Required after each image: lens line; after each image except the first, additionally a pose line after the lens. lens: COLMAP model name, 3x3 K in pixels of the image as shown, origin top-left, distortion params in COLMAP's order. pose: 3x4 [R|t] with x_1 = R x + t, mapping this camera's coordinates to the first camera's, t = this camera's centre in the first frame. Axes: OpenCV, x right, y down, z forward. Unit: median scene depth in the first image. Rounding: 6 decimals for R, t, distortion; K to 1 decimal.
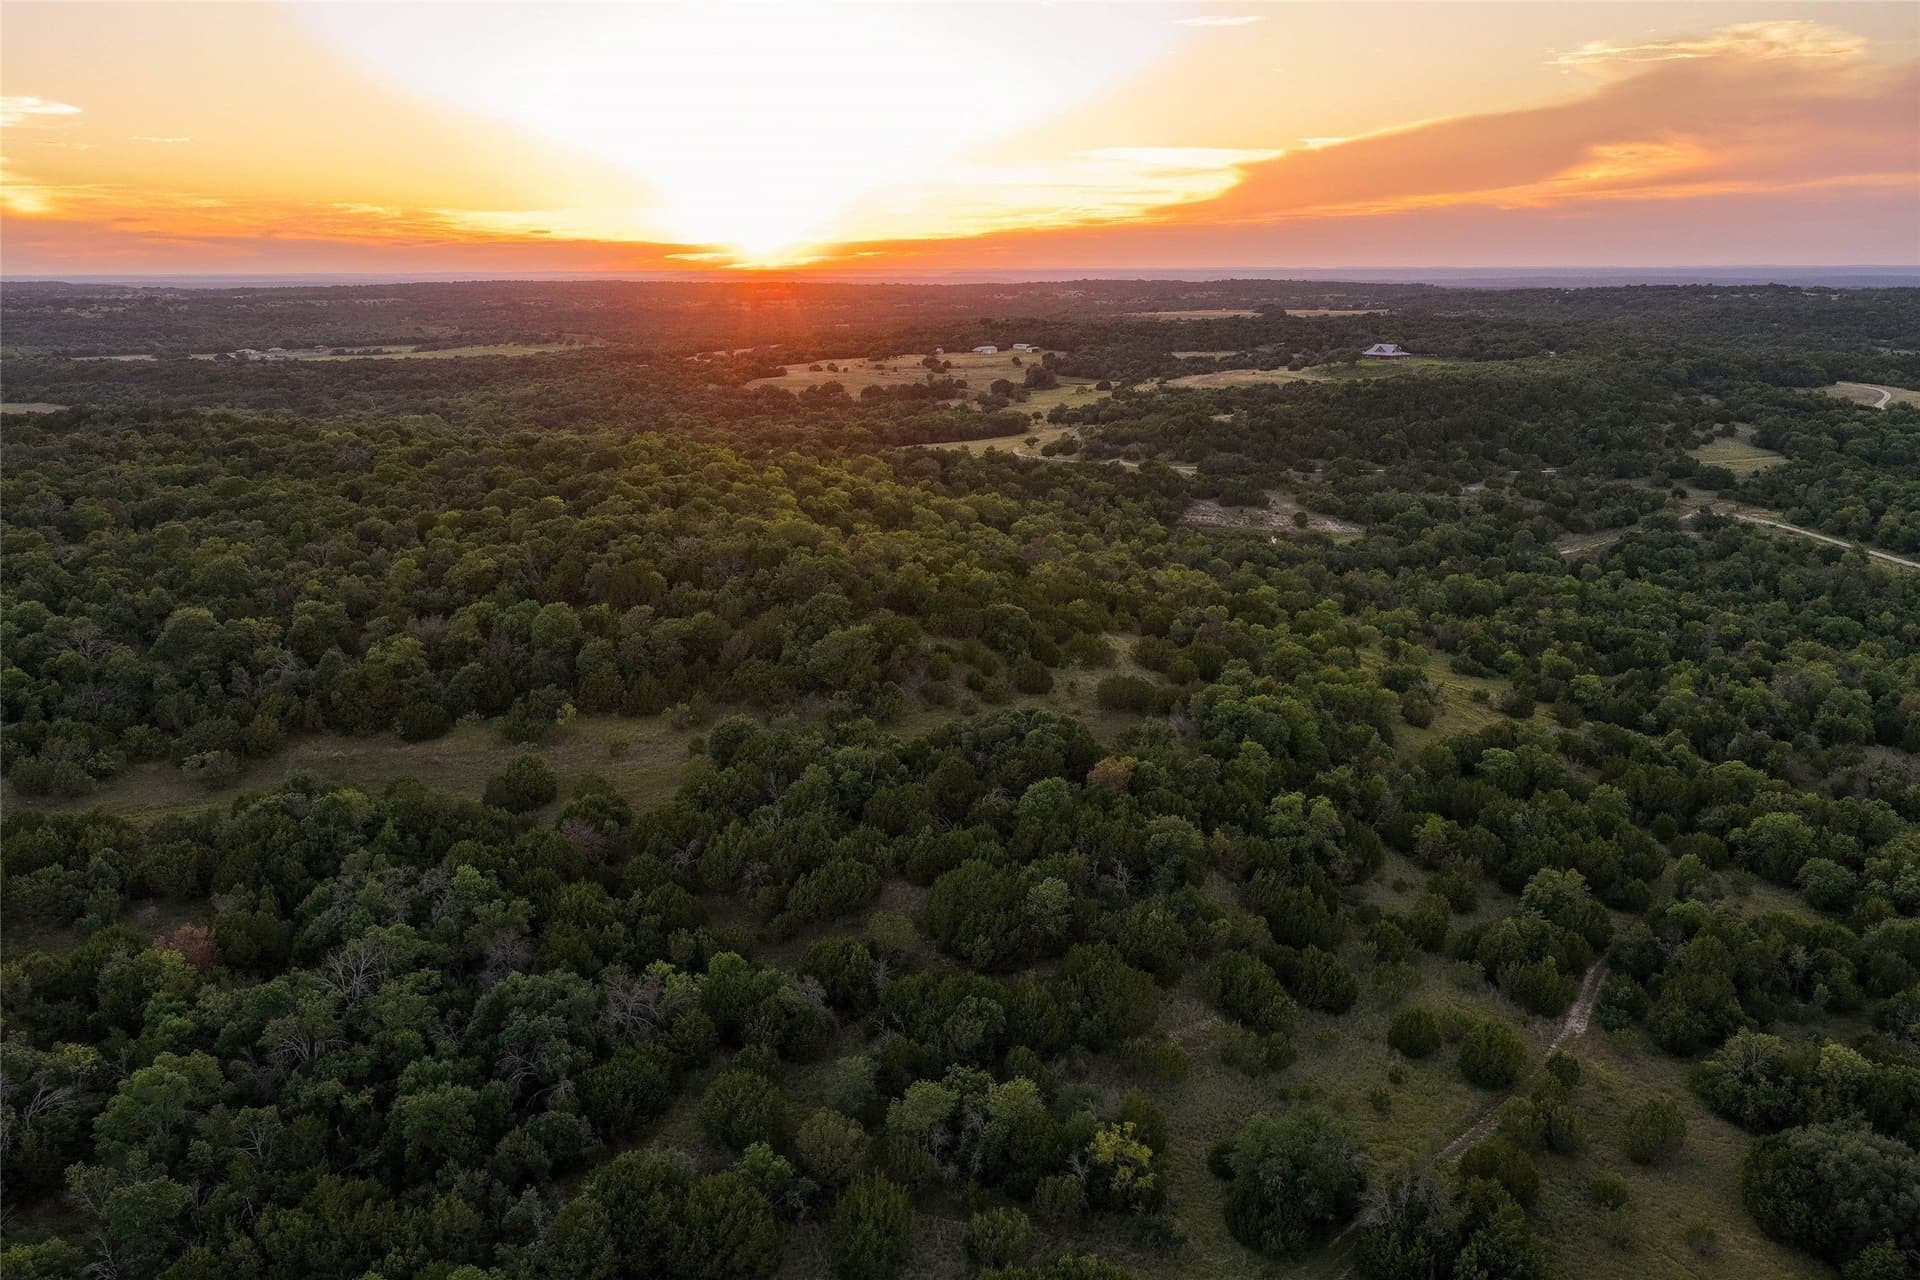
lens RADIAL K [[1594.0, 0, 969.2], [0, 1594.0, 645.7], [0, 0, 1]] dist [-0.000687, 0.014277]
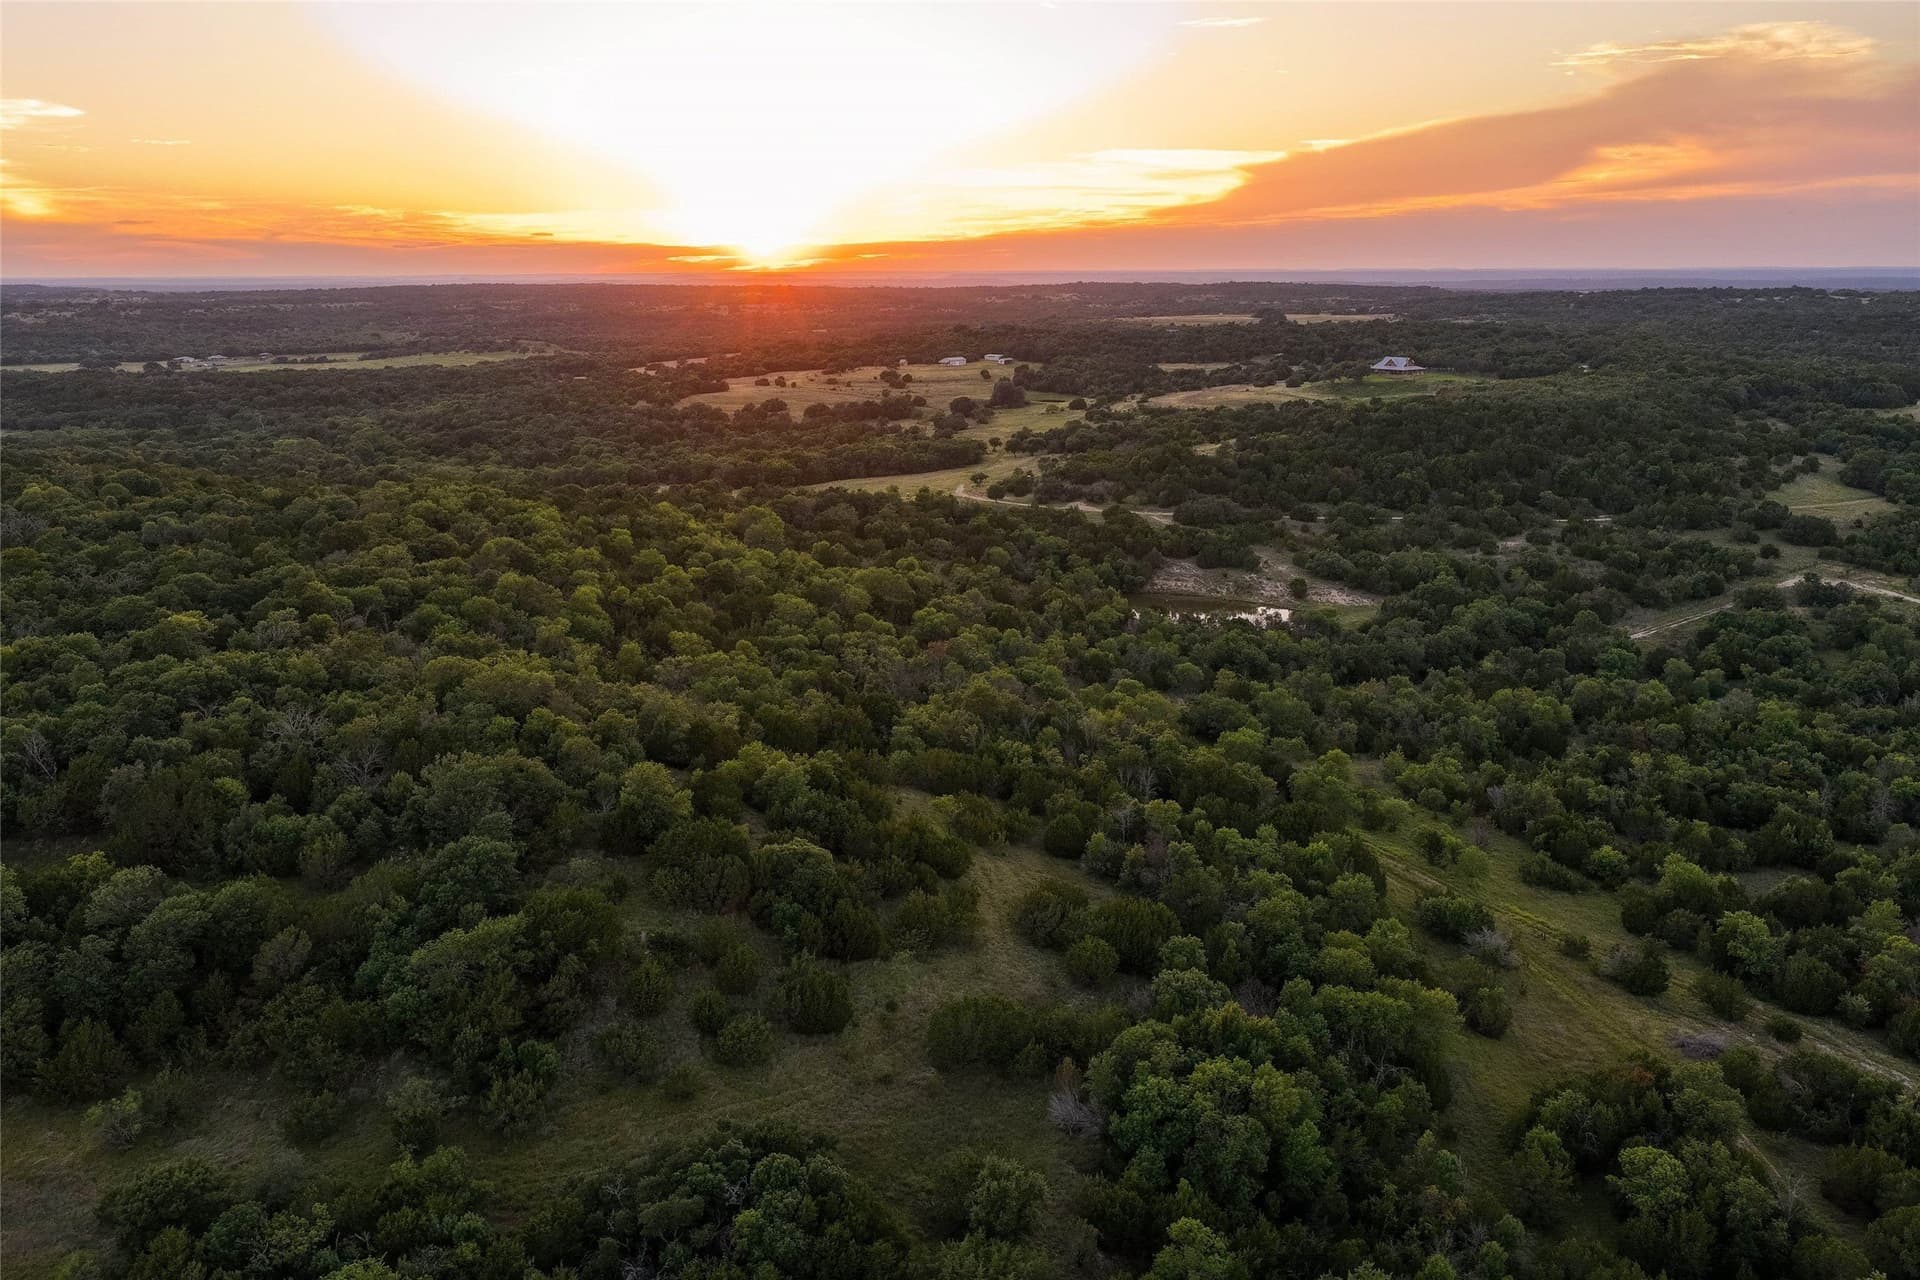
lens RADIAL K [[1565.6, 0, 946.4], [0, 1565.6, 639.2], [0, 0, 1]] dist [-0.000402, 0.016119]
pose [[0.999834, 0.003812, -0.017841, 0.028781], [-0.003831, 0.999992, -0.001014, -0.032698], [0.017837, 0.001082, 0.999840, 0.133750]]
